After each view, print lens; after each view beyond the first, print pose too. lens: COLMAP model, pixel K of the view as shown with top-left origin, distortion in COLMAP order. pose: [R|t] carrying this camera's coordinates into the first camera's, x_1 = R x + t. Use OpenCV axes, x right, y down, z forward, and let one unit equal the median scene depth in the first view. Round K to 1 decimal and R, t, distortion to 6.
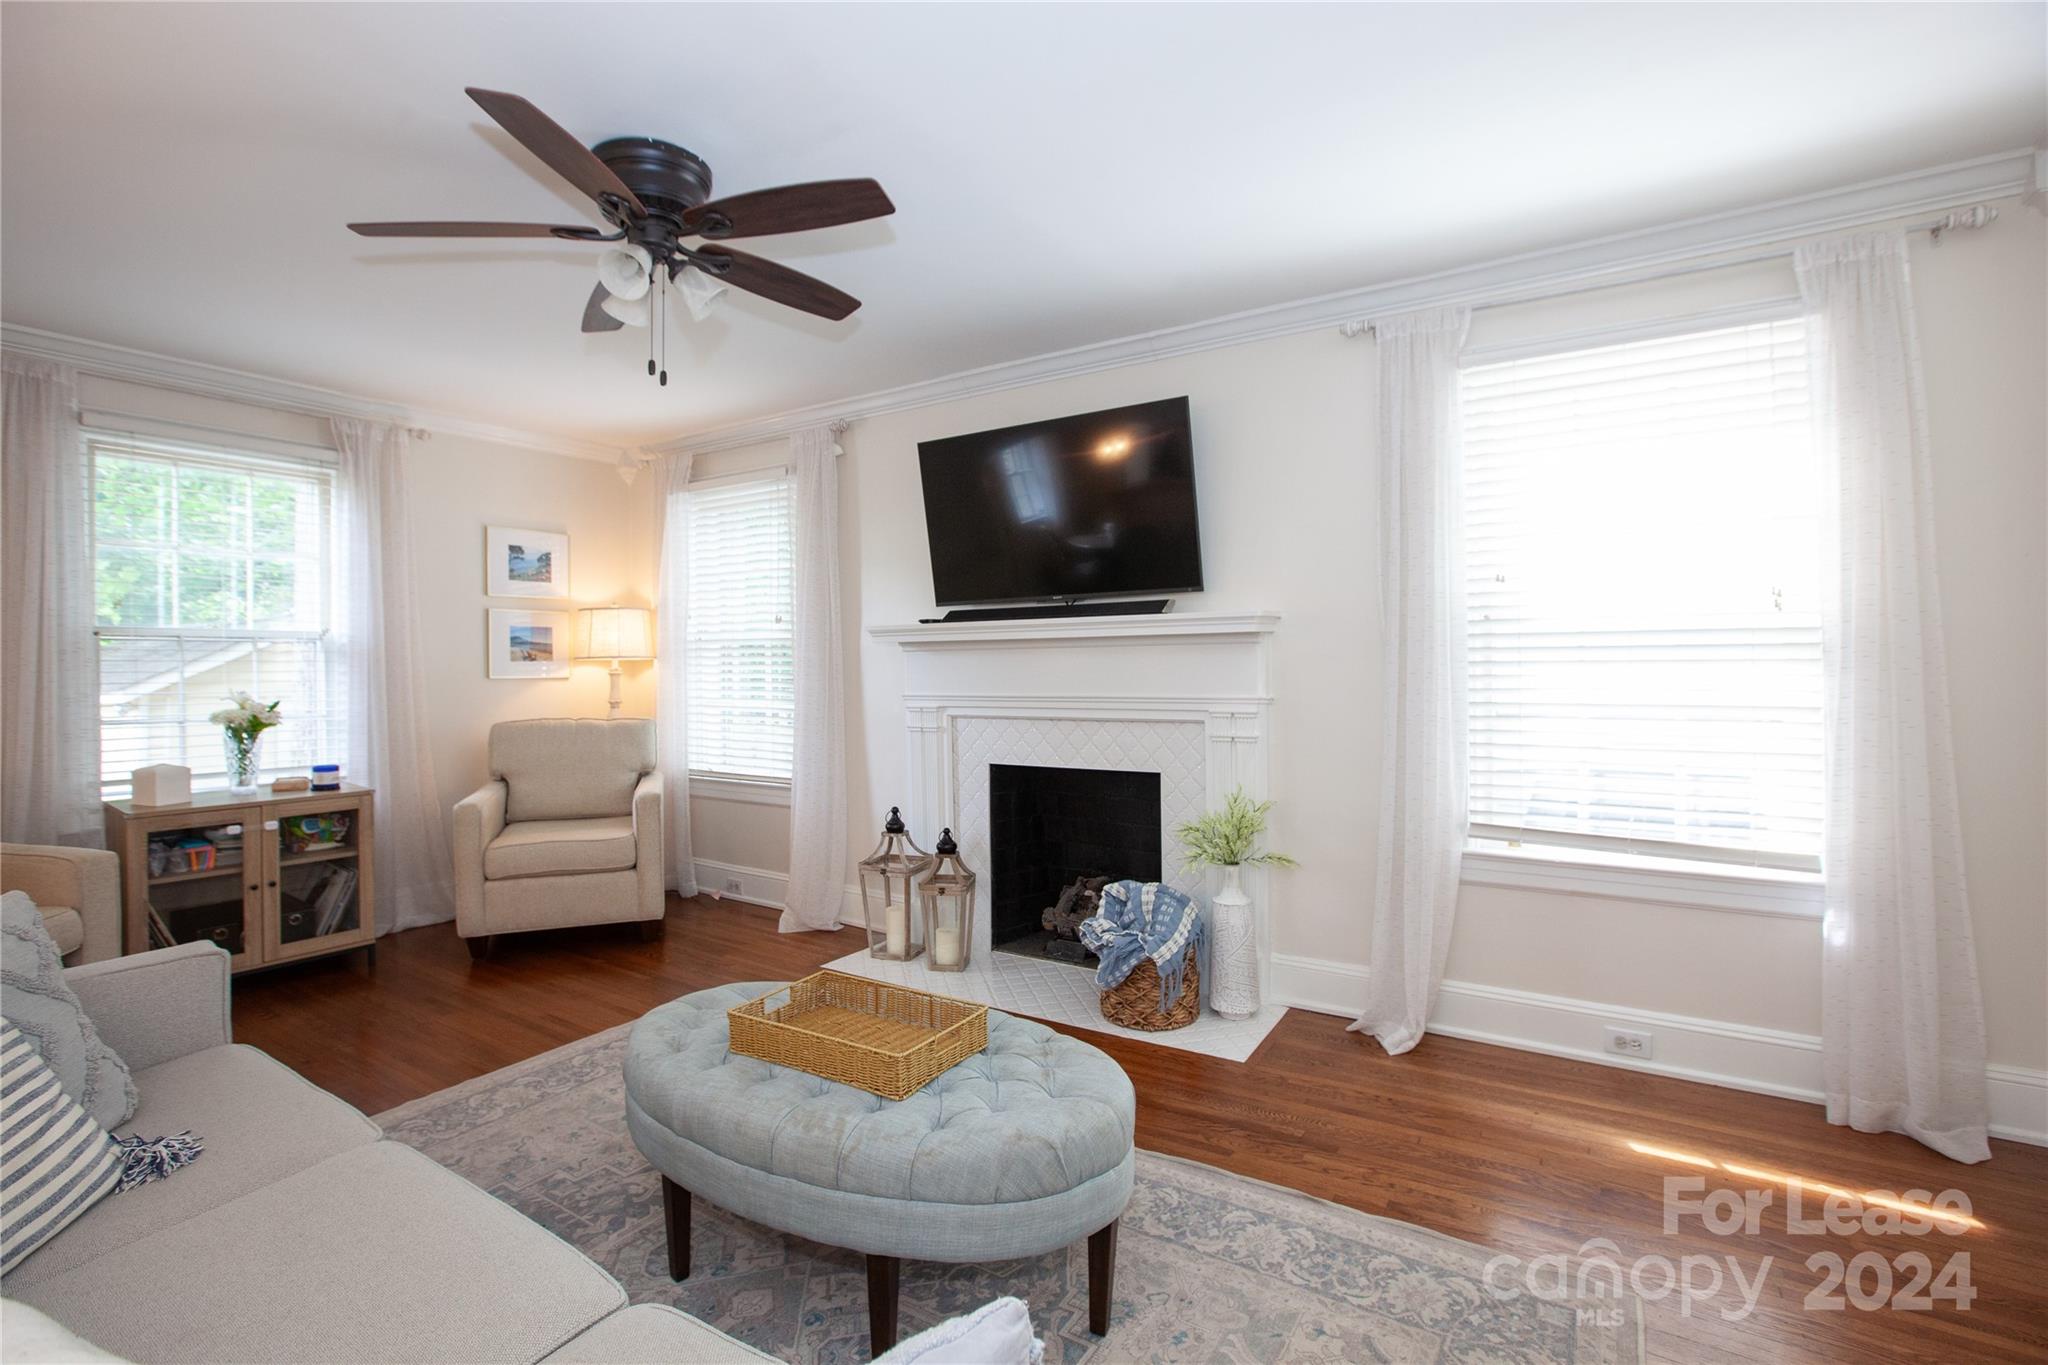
lens RADIAL K [[926.4, 0, 1030.6], [0, 926.4, 673.1], [0, 0, 1]] dist [-0.003067, -0.000667]
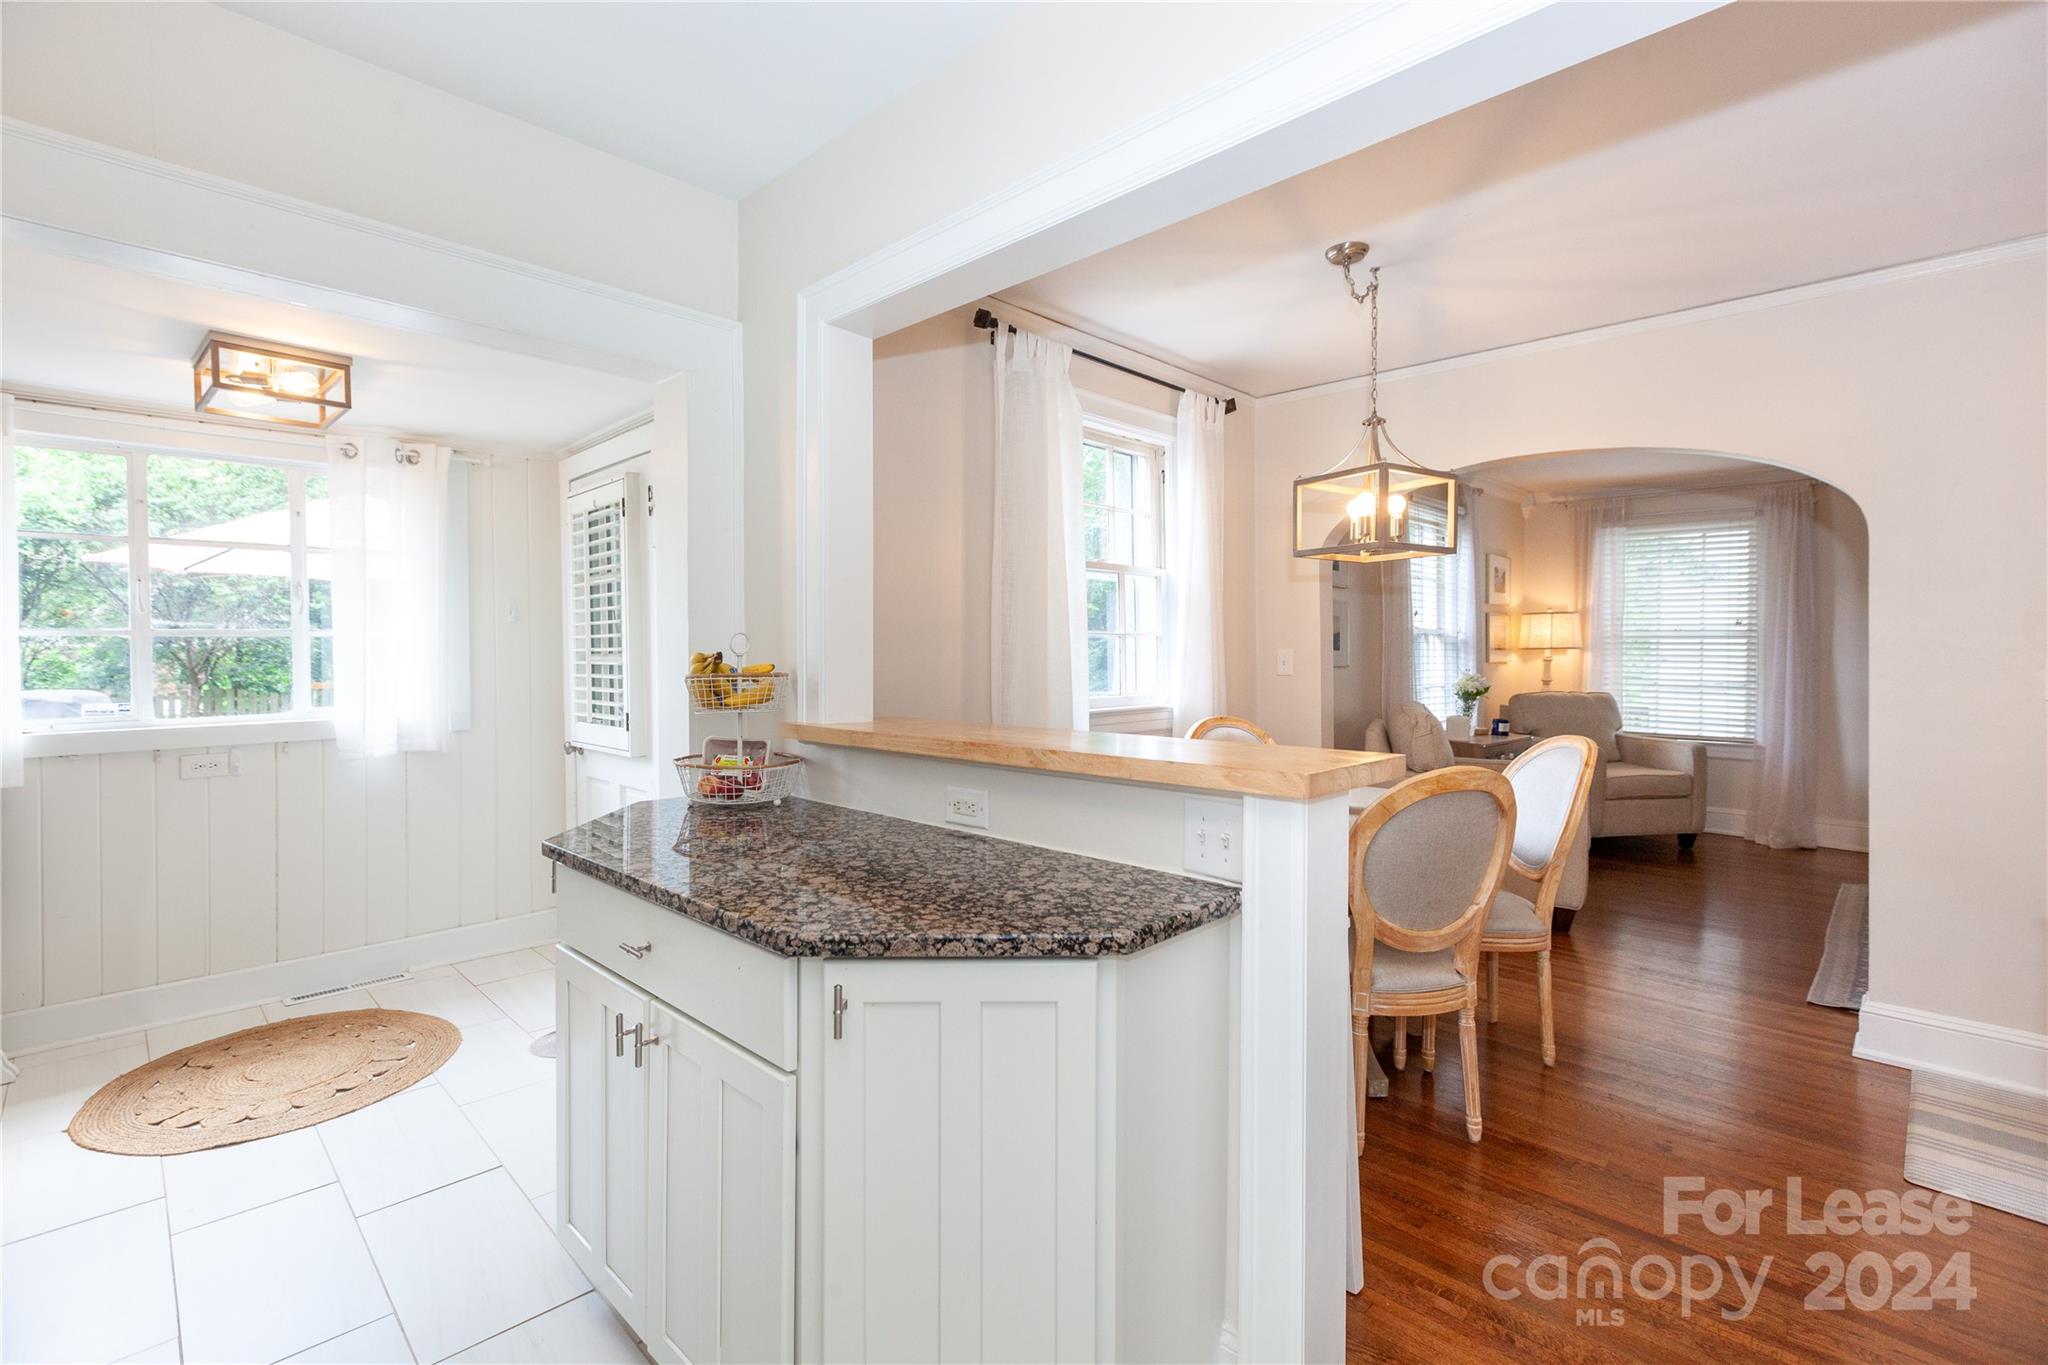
lens RADIAL K [[934.3, 0, 1026.3], [0, 934.3, 665.0], [0, 0, 1]] dist [-0.000724, -0.000655]
pose [[0.983279, 0.017791, -0.181234, -0.987348], [-0.016036, 0.999809, 0.011140, 0.005370], [0.181398, -0.008048, 0.983377, -0.505746]]
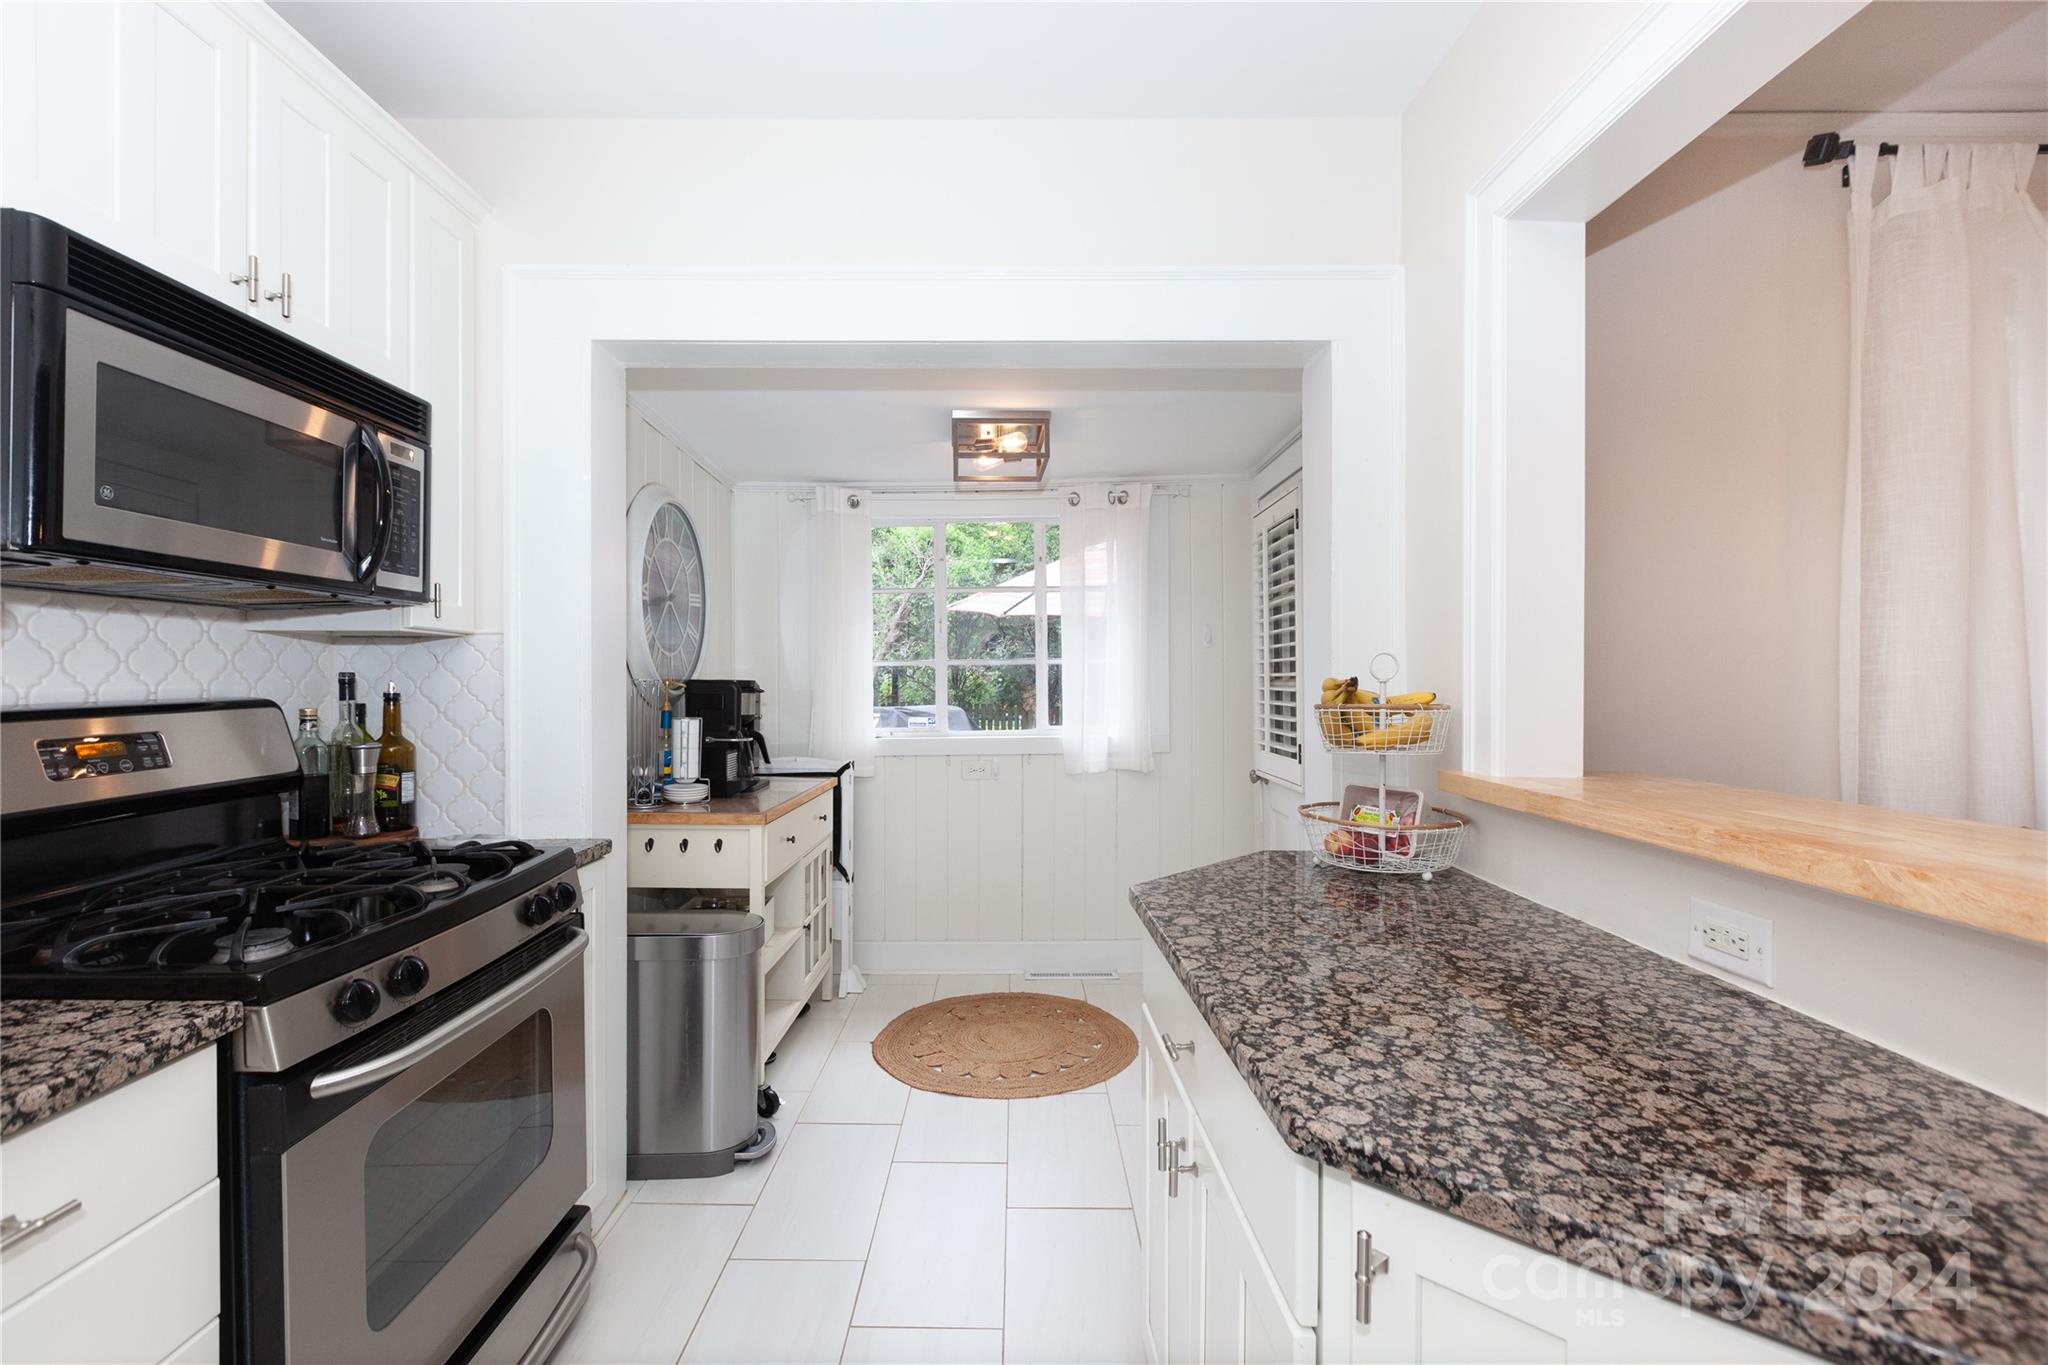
lens RADIAL K [[932.7, 0, 991.5], [0, 932.7, 684.3], [0, 0, 1]] dist [-0.000491, -0.000659]
pose [[0.544494, 0.020374, -0.838517, -0.989534], [-0.011964, 0.999792, 0.016524, 0.005051], [0.838679, 0.001034, 0.544624, -0.404200]]
